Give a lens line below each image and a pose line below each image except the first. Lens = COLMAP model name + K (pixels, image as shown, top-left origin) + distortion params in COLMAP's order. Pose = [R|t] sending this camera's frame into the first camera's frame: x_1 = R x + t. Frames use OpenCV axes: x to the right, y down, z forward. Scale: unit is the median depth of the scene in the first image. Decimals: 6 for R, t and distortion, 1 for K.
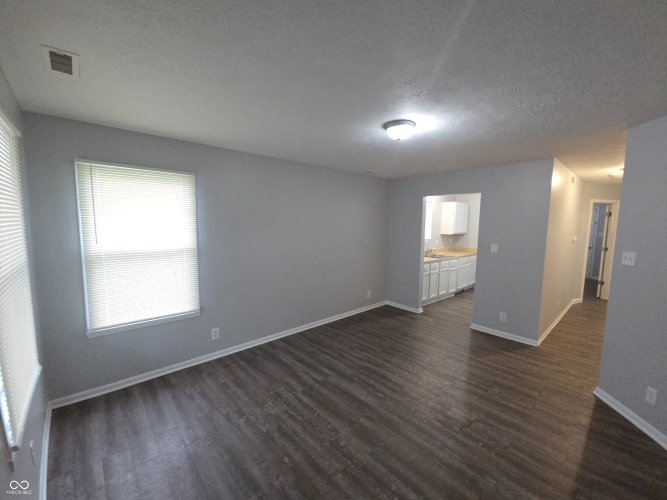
lens RADIAL K [[272.3, 0, 338.3], [0, 272.3, 248.3], [0, 0, 1]] dist [0.000025, -0.001729]
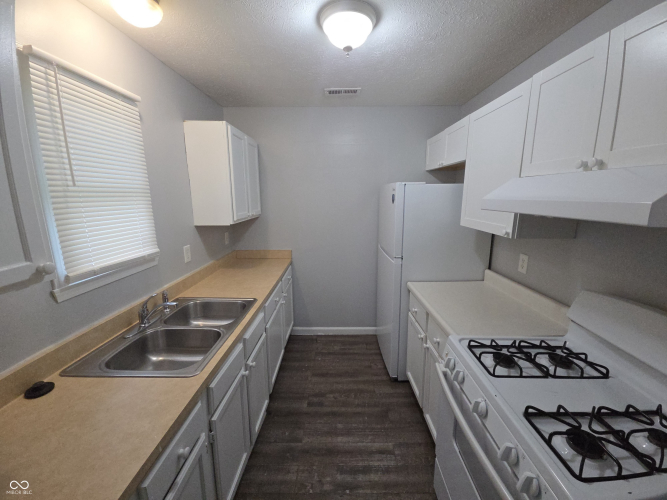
lens RADIAL K [[272.3, 0, 333.6], [0, 272.3, 248.3], [0, 0, 1]] dist [0.000025, -0.001729]
pose [[0.692170, -0.160434, 0.703677, 0.202005], [0.089217, 0.986523, 0.137163, -0.043910], [-0.716199, -0.032160, 0.697155, 0.512980]]
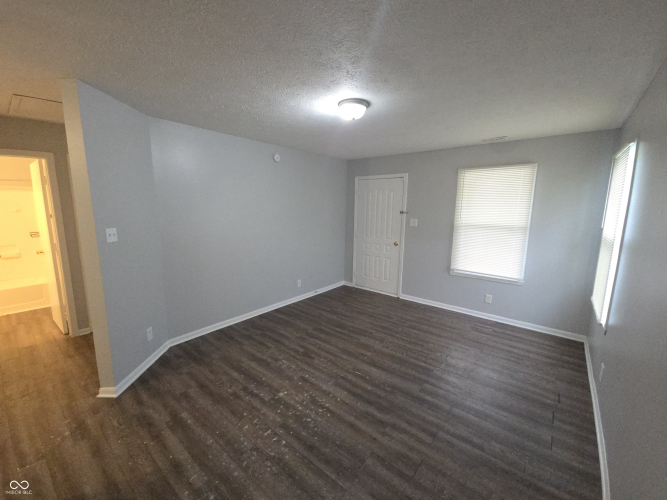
lens RADIAL K [[272.3, 0, 335.0], [0, 272.3, 249.3], [0, 0, 1]] dist [0.000025, -0.001729]
pose [[-0.990088, 0.001966, -0.140435, 0.402567], [-0.033566, 0.967616, 0.250186, -0.174802], [0.136379, 0.252420, -0.957959, 1.951779]]
